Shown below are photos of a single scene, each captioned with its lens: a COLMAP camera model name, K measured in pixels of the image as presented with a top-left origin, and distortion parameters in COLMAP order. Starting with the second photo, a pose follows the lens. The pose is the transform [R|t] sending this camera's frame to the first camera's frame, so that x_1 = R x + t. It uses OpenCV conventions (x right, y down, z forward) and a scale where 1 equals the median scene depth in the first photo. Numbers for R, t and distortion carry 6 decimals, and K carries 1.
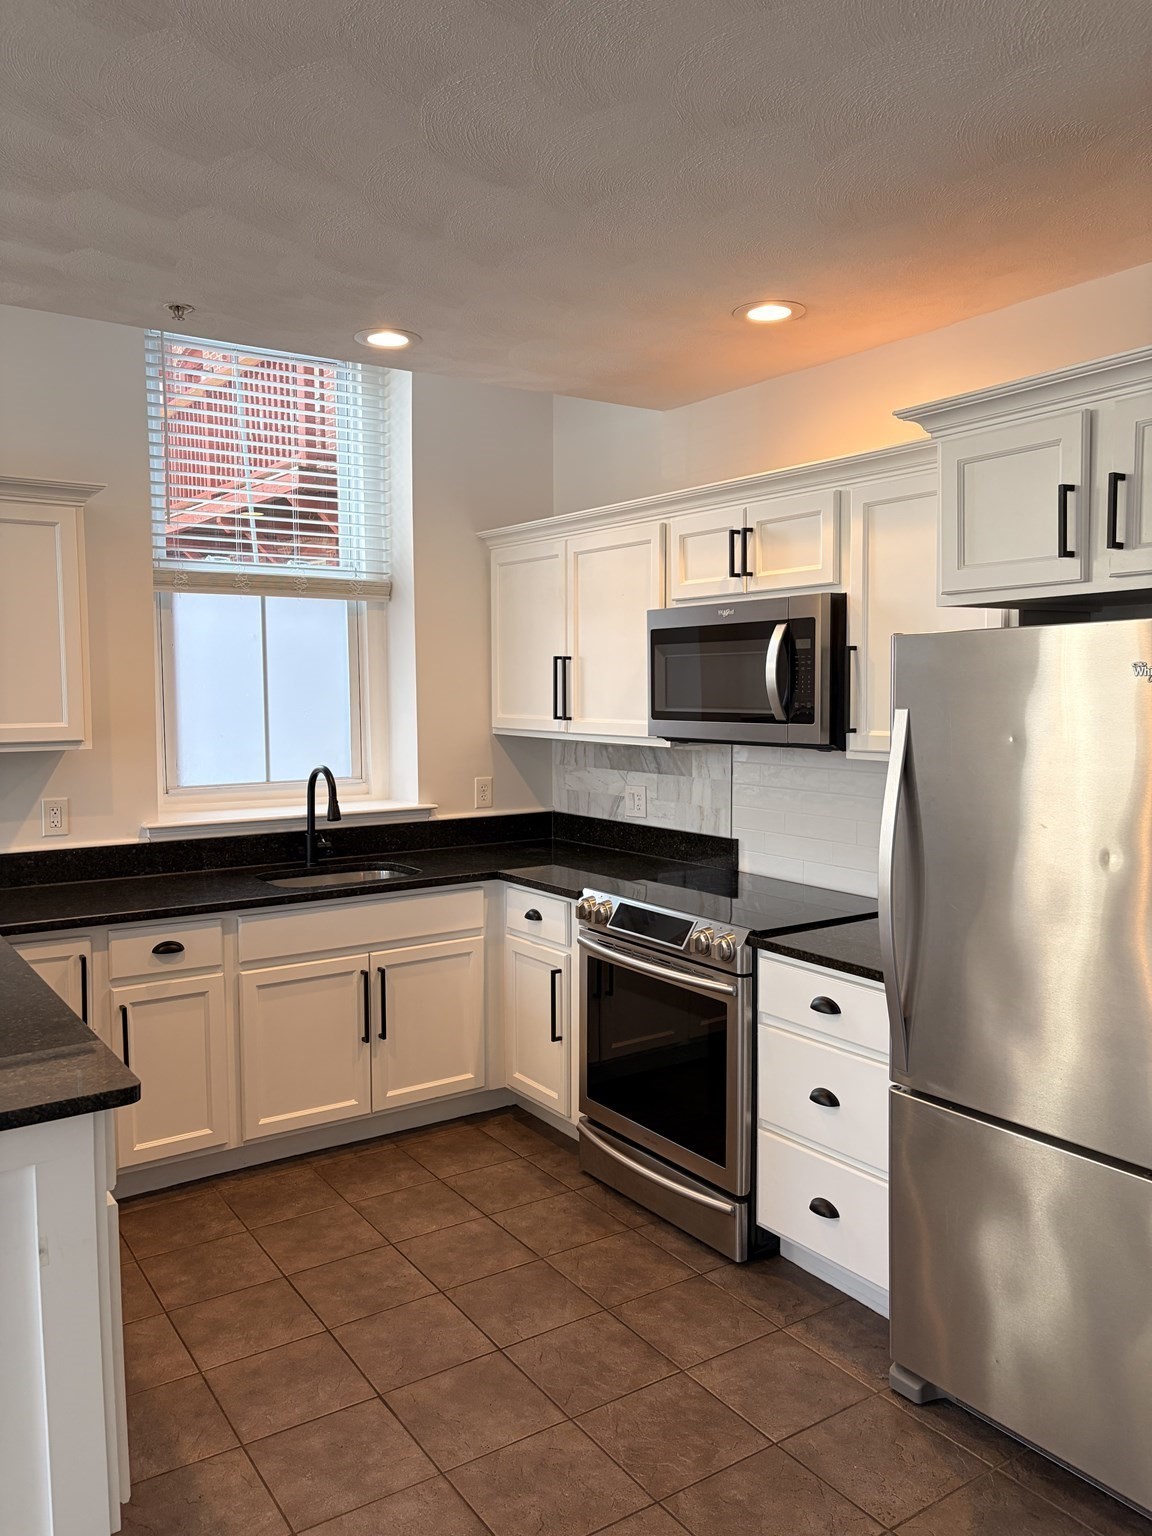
lens RADIAL K [[1157.3, 0, 578.1], [0, 1157.3, 762.4], [0, 0, 1]] dist [0.033695, -0.010917]
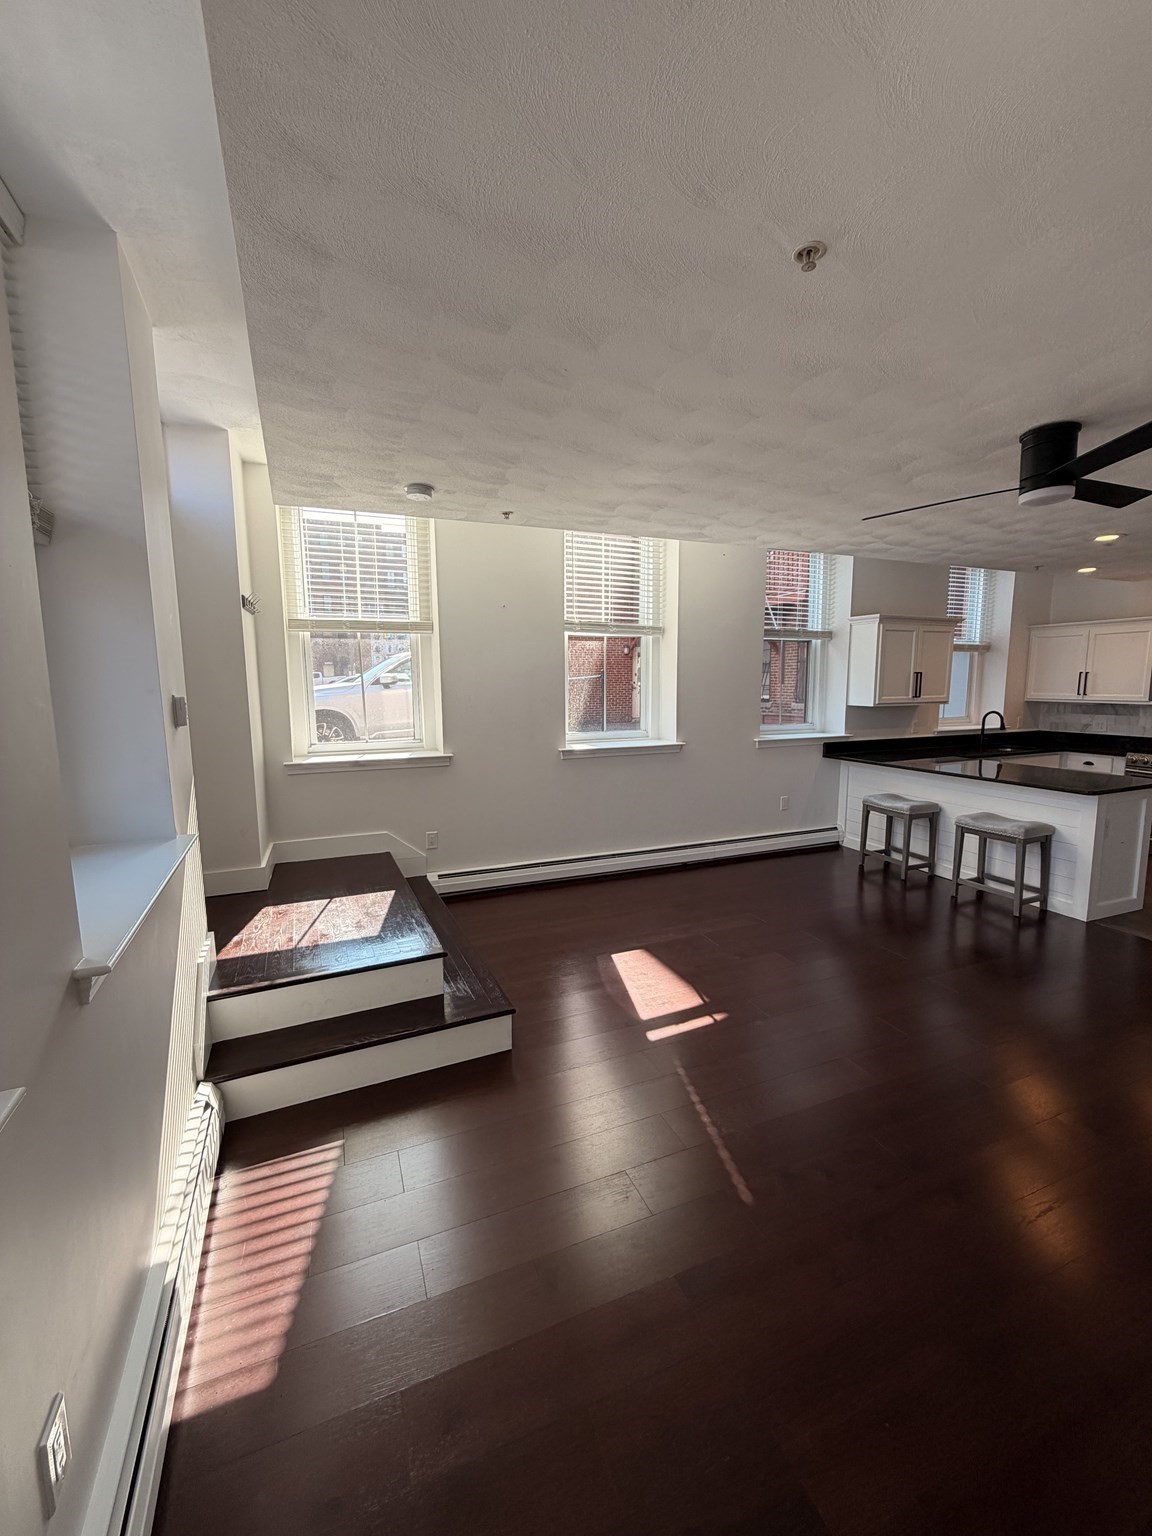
lens RADIAL K [[613.0, 0, 578.3], [0, 613.0, 771.0], [0, 0, 1]] dist [0.001227, 0.000314]
pose [[0.979153, 0.021351, -0.202000, -0.947985], [-0.006637, 0.997292, 0.073241, 0.047294], [0.203017, -0.070374, 0.976643, -0.734642]]
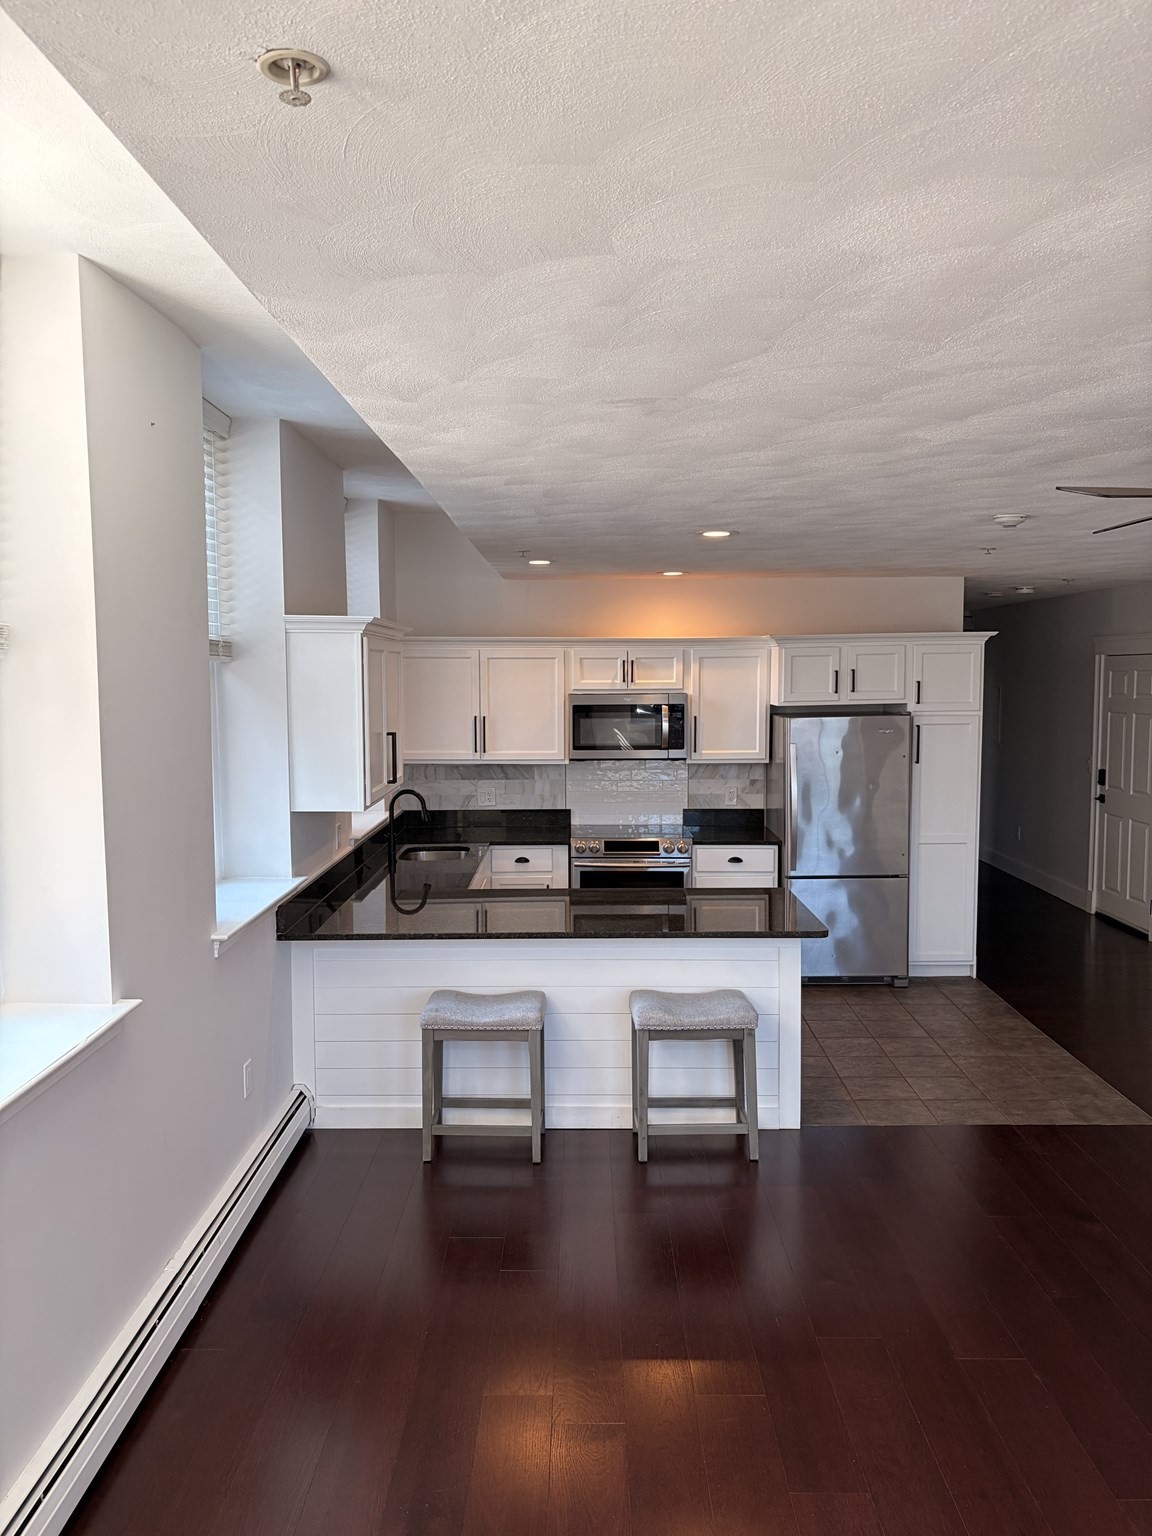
lens RADIAL K [[1157.3, 0, 591.8], [0, 1157.3, 771.0], [0, 0, 1]] dist [0.033695, -0.010917]
pose [[0.554016, -0.070565, 0.829510, -1.446132], [0.055443, 0.997317, 0.047810, -0.087991], [-0.830658, 0.019504, 0.556441, -0.112387]]
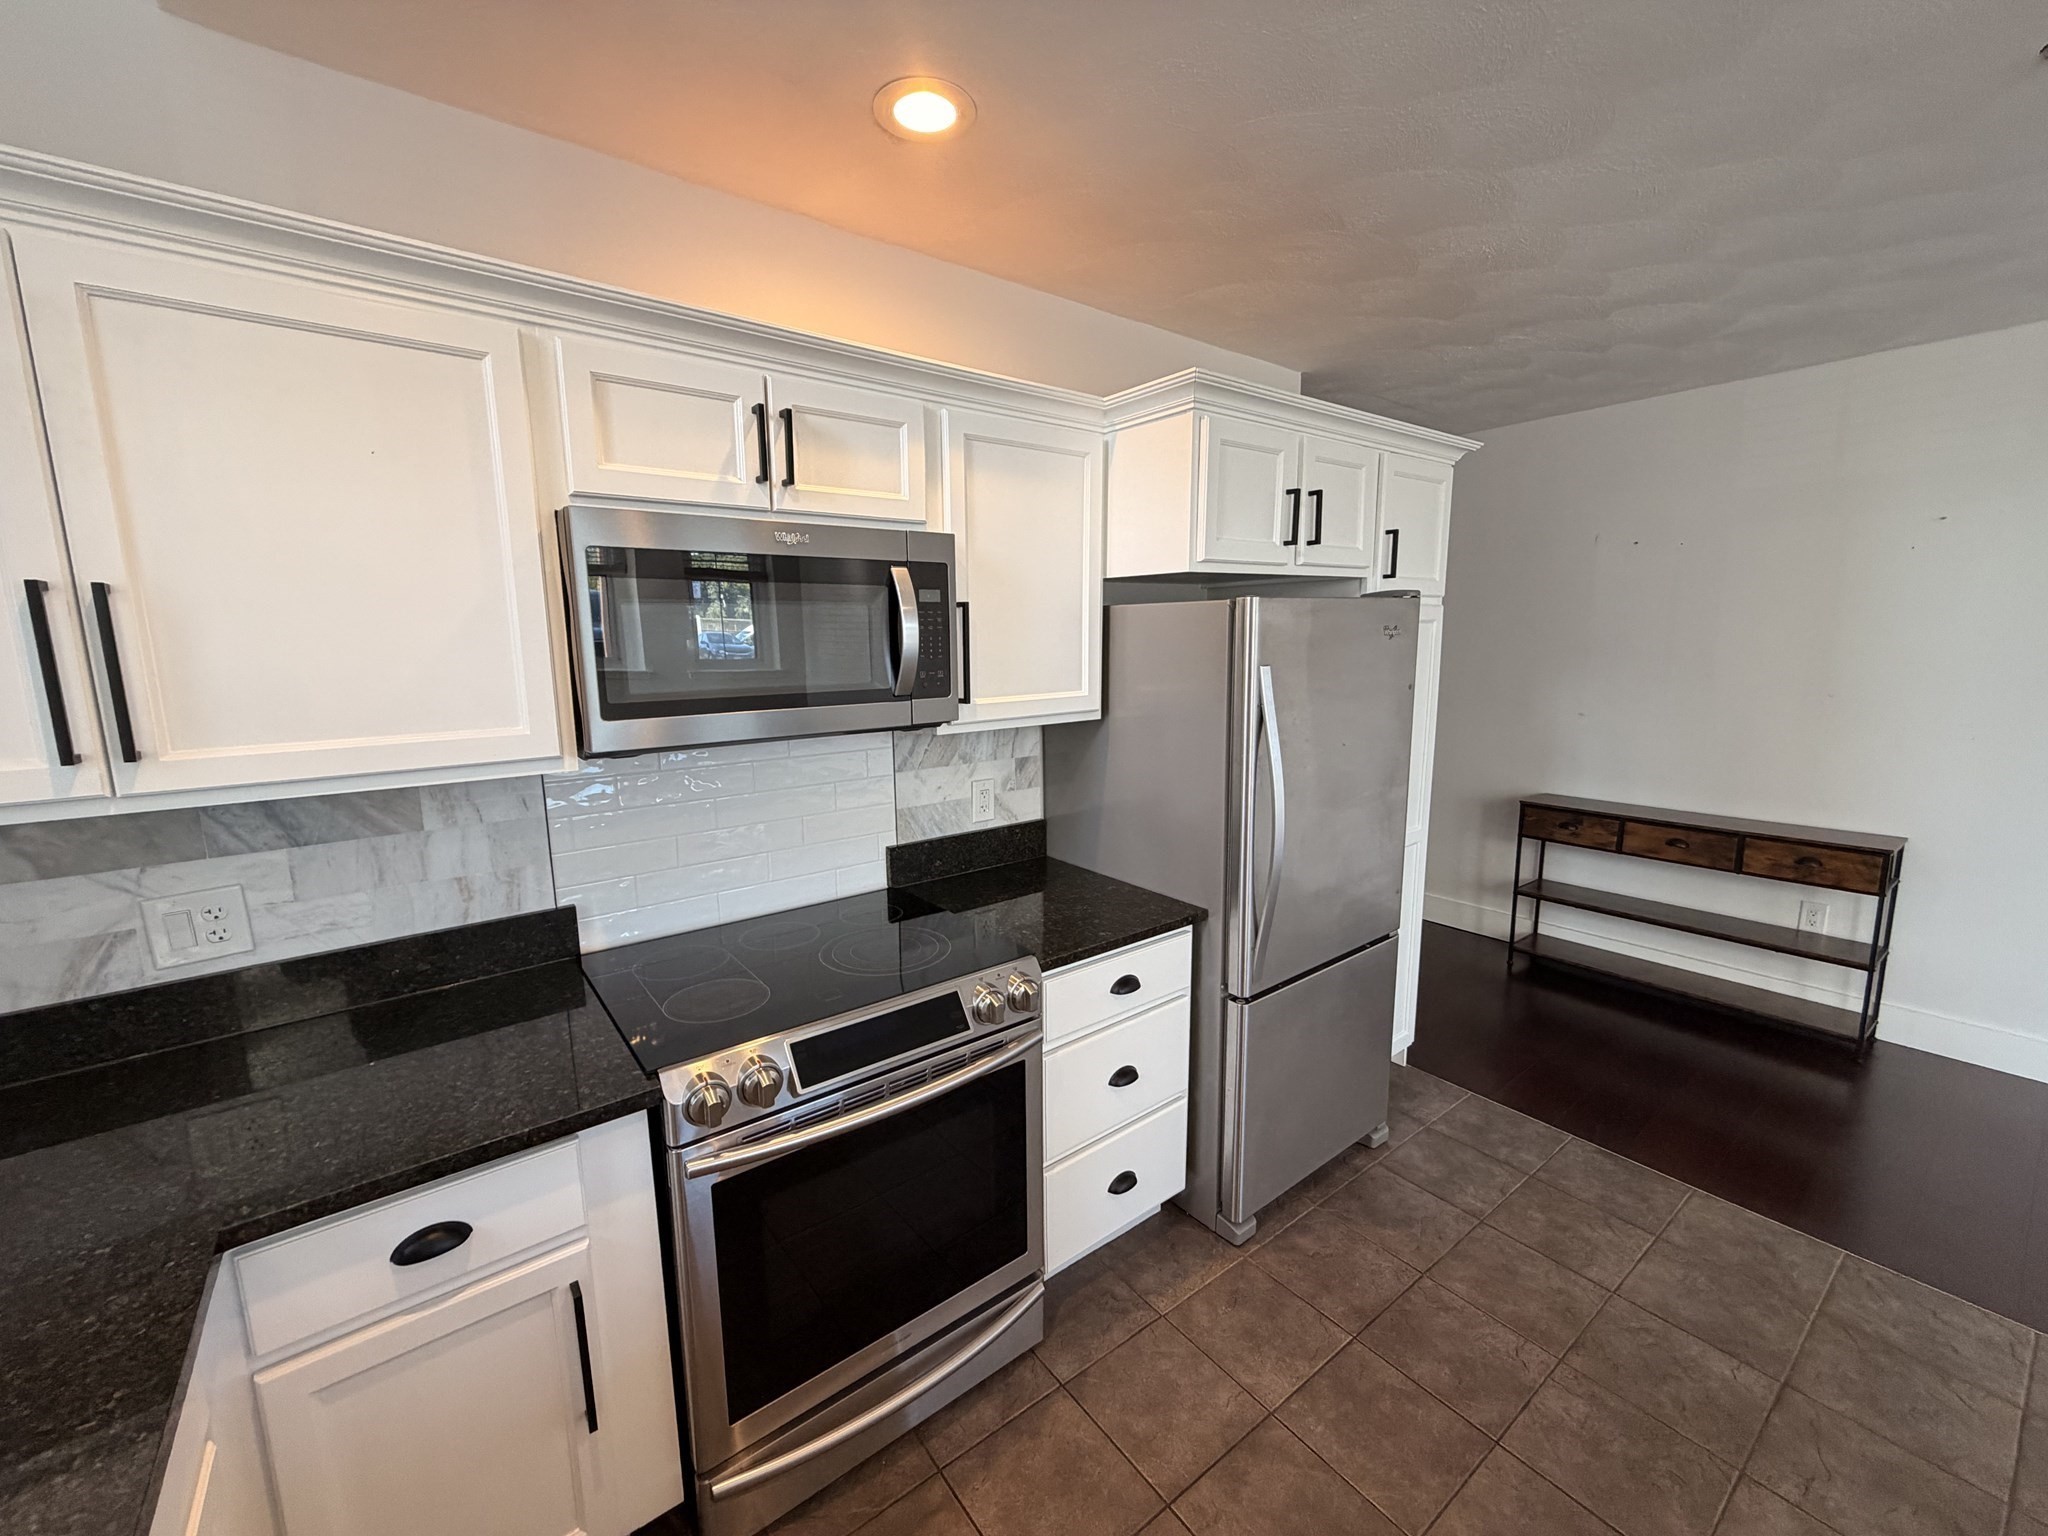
lens RADIAL K [[817.3, 0, 1012.4], [0, 817.3, 765.8], [0, 0, 1]] dist [0.001227, 0.000314]
pose [[-0.048201, -0.150827, 0.987384, -0.294524], [0.080252, 0.984753, 0.154343, -0.055611], [-0.995608, 0.086679, -0.035361, 0.772042]]
